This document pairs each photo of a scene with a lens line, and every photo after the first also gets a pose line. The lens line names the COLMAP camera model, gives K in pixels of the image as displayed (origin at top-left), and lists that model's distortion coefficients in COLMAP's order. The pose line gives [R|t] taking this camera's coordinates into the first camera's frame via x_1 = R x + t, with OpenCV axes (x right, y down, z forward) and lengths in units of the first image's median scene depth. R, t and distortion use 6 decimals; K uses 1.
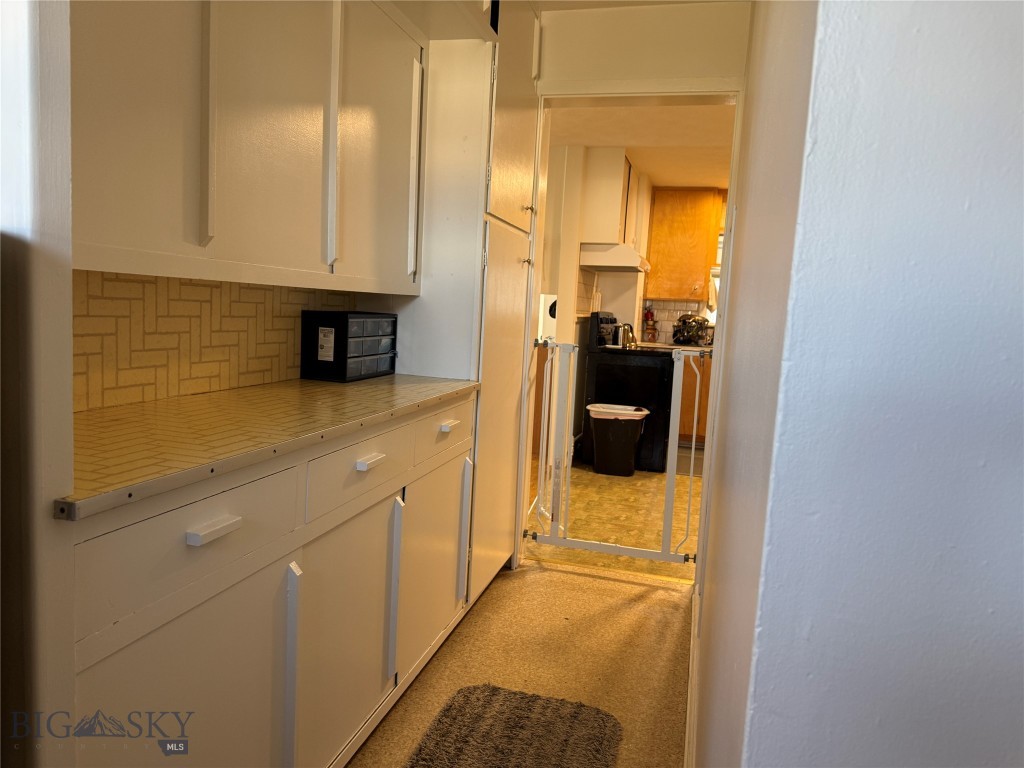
lens RADIAL K [[713.9, 0, 506.5], [0, 713.9, 394.0], [0, 0, 1]] dist [0.006637, -0.009190]
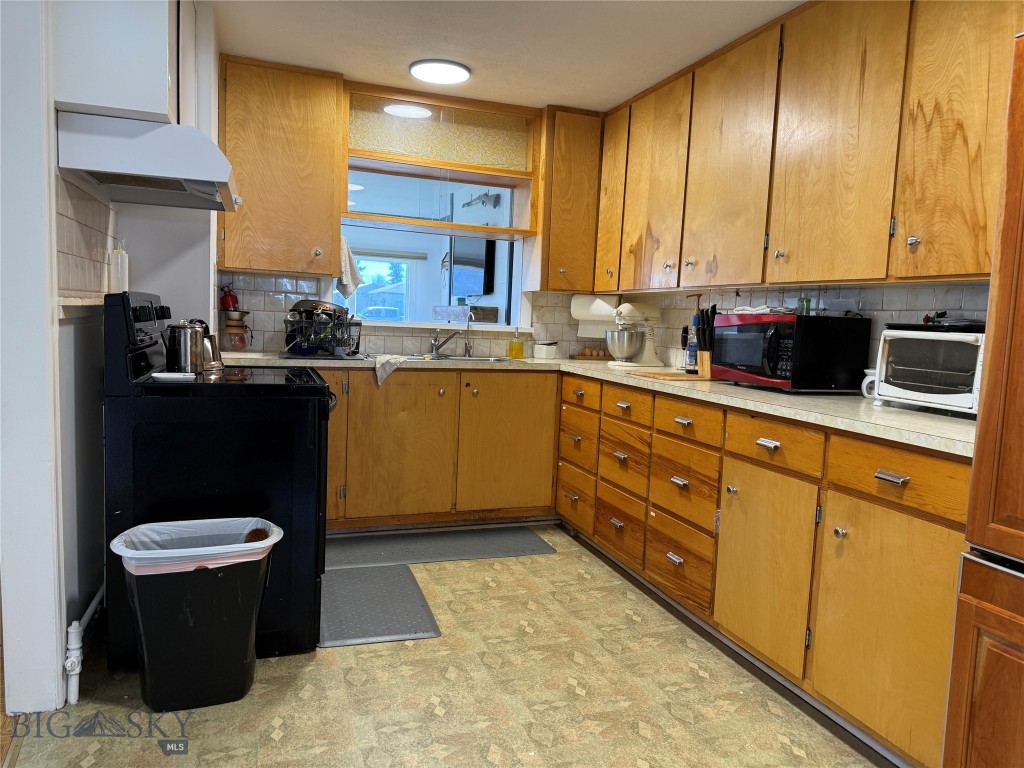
lens RADIAL K [[713.9, 0, 506.5], [0, 713.9, 394.0], [0, 0, 1]] dist [0.006637, -0.009190]
pose [[0.814996, -0.073265, 0.574816, 0.060327], [0.061548, 0.997308, 0.039851, -0.053827], [-0.576189, 0.002900, 0.817311, 0.483915]]
